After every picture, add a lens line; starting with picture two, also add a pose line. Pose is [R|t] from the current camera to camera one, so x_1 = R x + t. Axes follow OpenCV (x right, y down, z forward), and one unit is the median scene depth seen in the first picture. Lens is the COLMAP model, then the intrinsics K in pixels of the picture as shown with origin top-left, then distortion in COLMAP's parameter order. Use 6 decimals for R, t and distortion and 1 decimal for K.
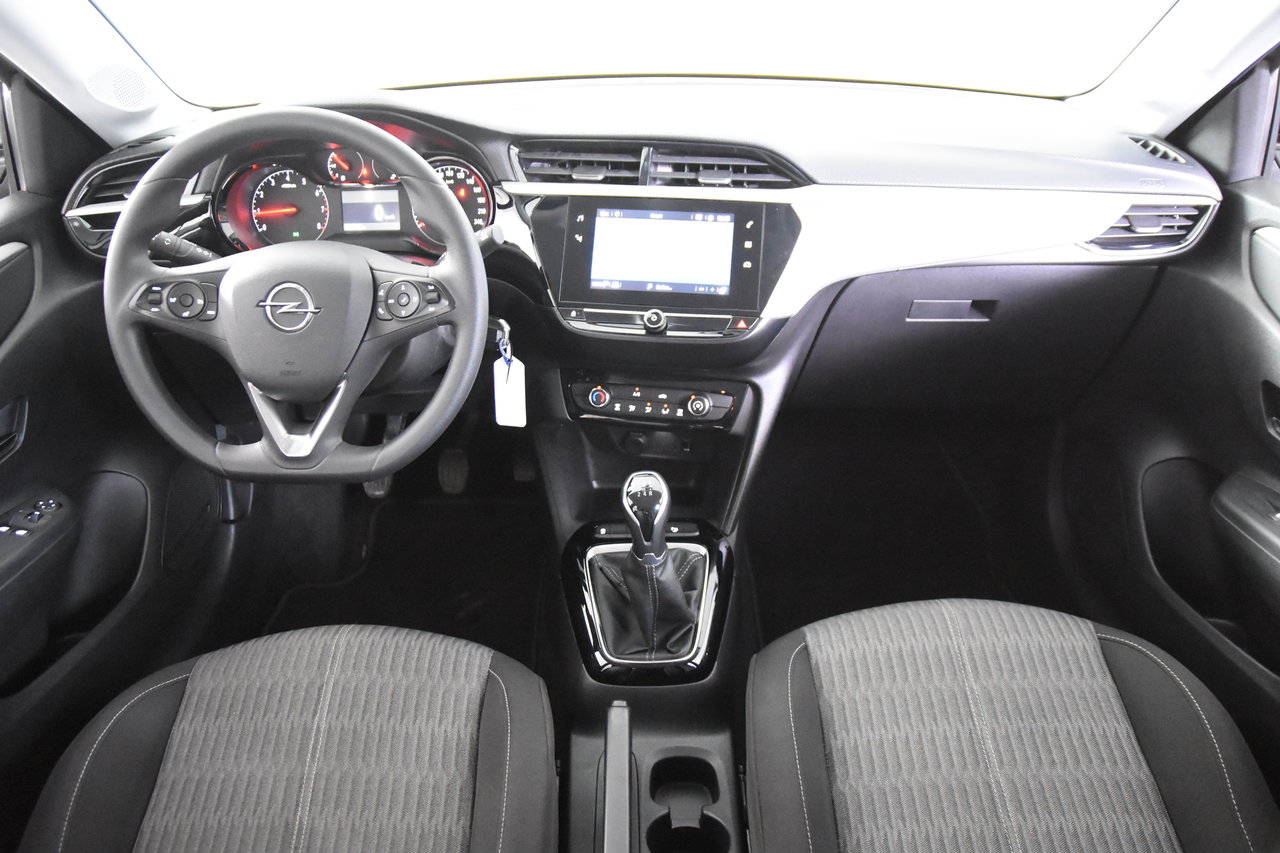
lens RADIAL K [[941.3, 0, 640.0], [0, 941.3, 426.5], [0, 0, 1]] dist [-0.139635, 0.113648]
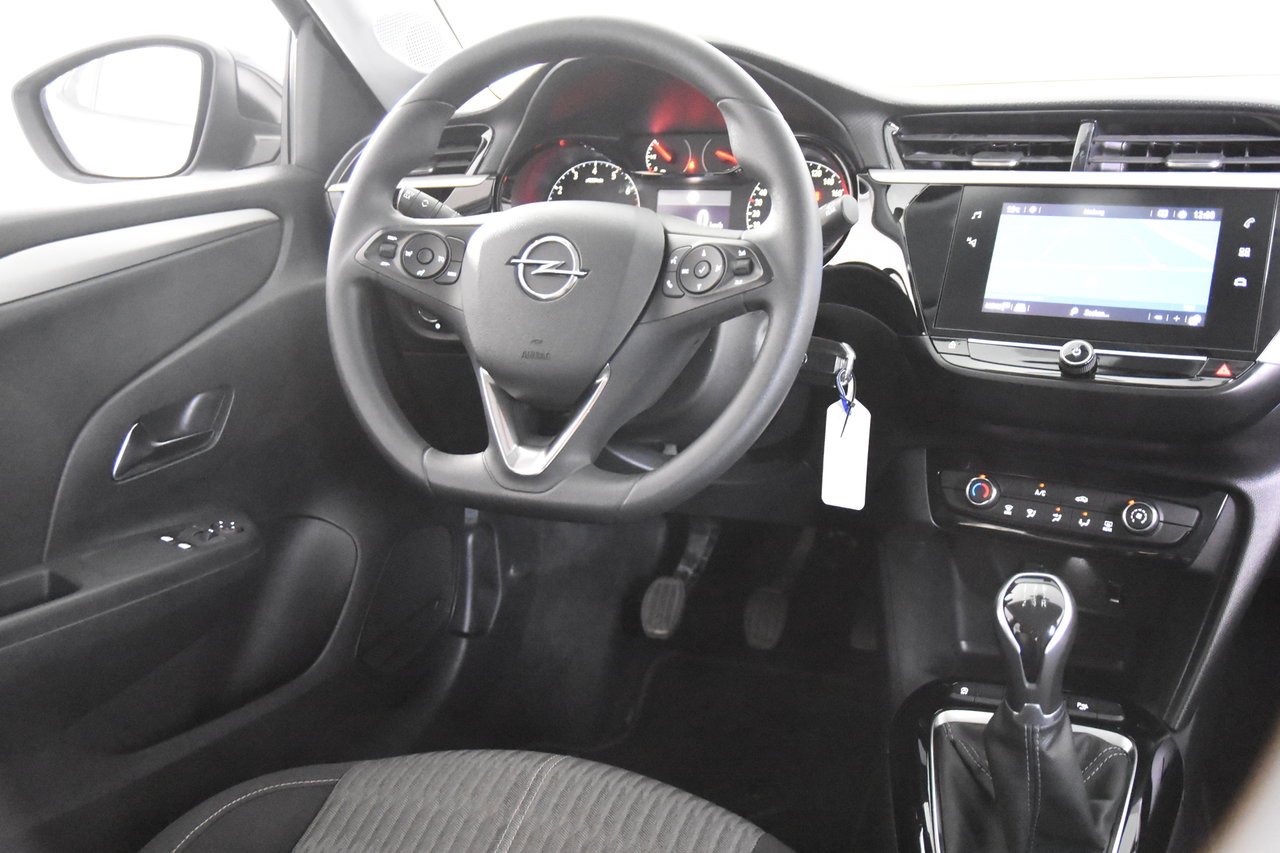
lens RADIAL K [[1186.6, 0, 640.0], [0, 1186.6, 426.5], [0, 0, 1]] dist [-0.079316, 0.153303]
pose [[0.932151, 0.084279, -0.352124, 0.023921], [-0.157686, 0.969953, -0.185276, 0.129972], [0.325929, 0.228230, 0.917432, 0.160681]]
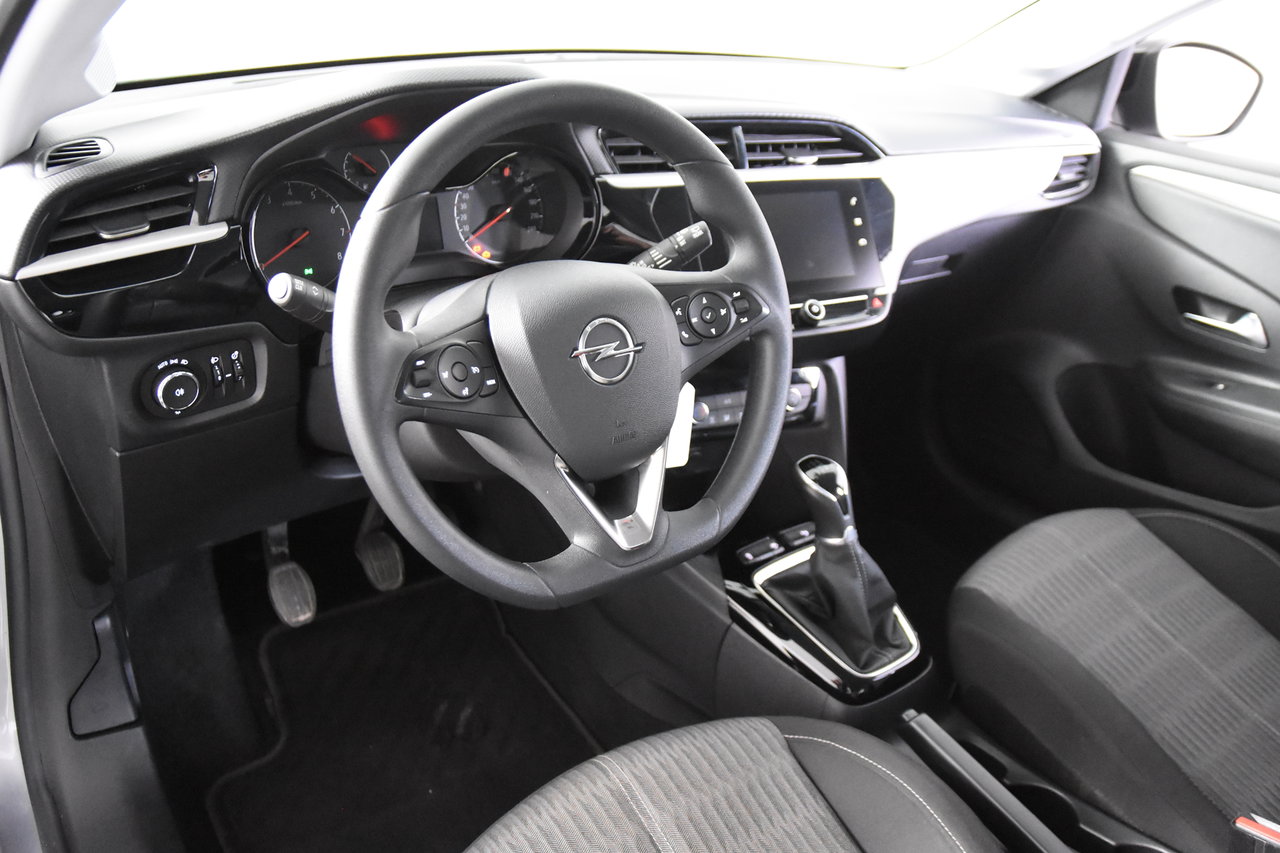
lens RADIAL K [[998.7, 0, 640.0], [0, 998.7, 426.5], [0, 0, 1]] dist [-0.054564, 0.001548]
pose [[0.809057, -0.205722, 0.550550, -0.677748], [0.212698, 0.975732, 0.052029, -0.088067], [-0.547893, 0.075007, 0.833179, 0.272135]]
